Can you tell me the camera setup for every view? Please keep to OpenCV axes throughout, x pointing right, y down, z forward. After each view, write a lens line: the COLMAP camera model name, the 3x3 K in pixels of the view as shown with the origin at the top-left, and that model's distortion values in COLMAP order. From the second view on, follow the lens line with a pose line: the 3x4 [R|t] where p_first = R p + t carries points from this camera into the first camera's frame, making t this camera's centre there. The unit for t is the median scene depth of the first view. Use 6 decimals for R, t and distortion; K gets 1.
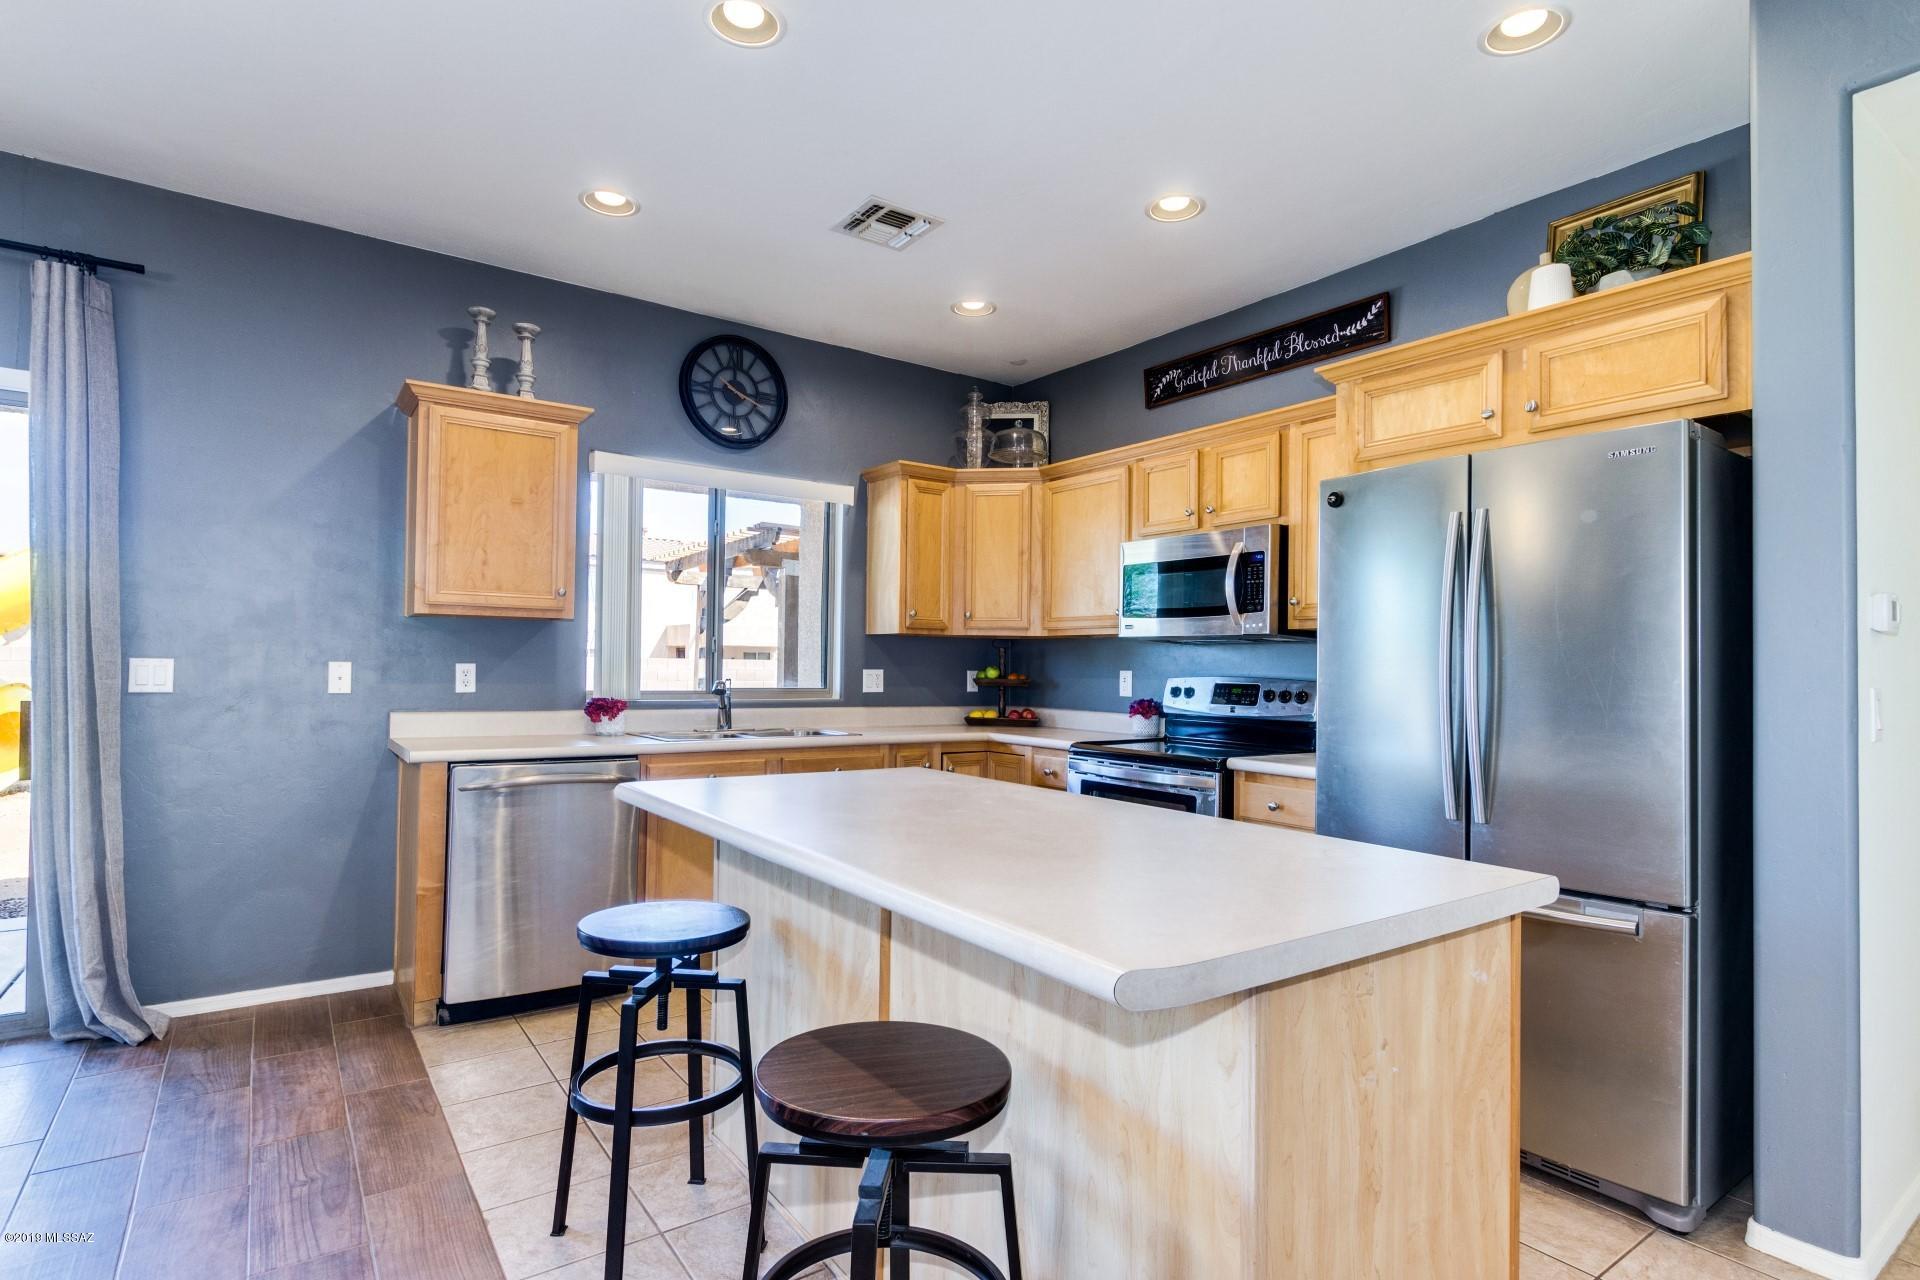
lens RADIAL K [[968.5, 0, 962.0], [0, 968.5, 647.2], [0, 0, 1]] dist [0.002546, -0.000032]
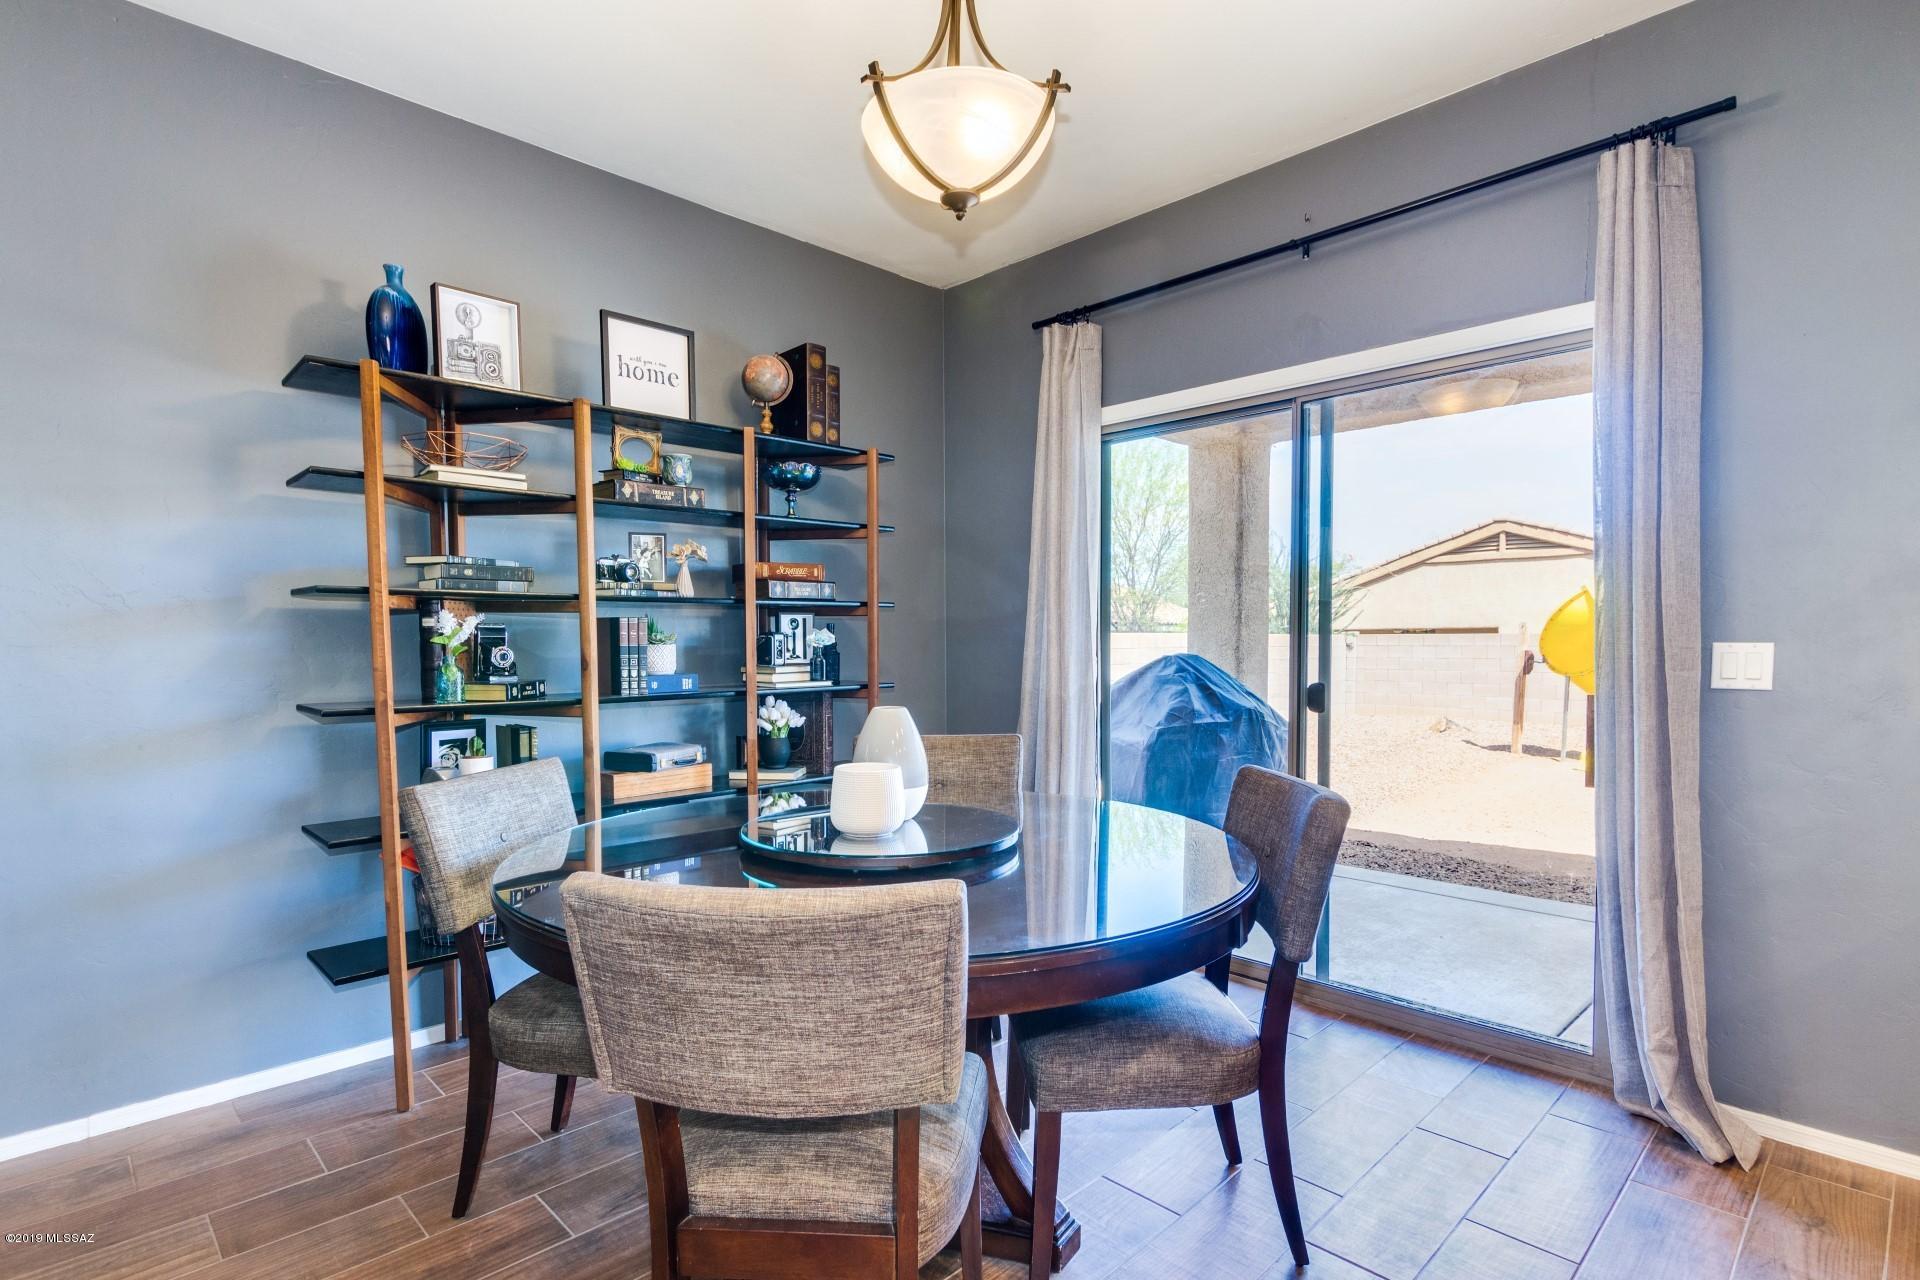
lens RADIAL K [[947.2, 0, 959.8], [0, 947.2, 677.8], [0, 0, 1]] dist [0.005487, -0.001357]
pose [[0.151492, 0.032910, -0.987911, -0.230788], [0.021329, 0.999104, 0.036554, -0.001250], [0.988228, -0.026608, 0.150654, 0.330469]]
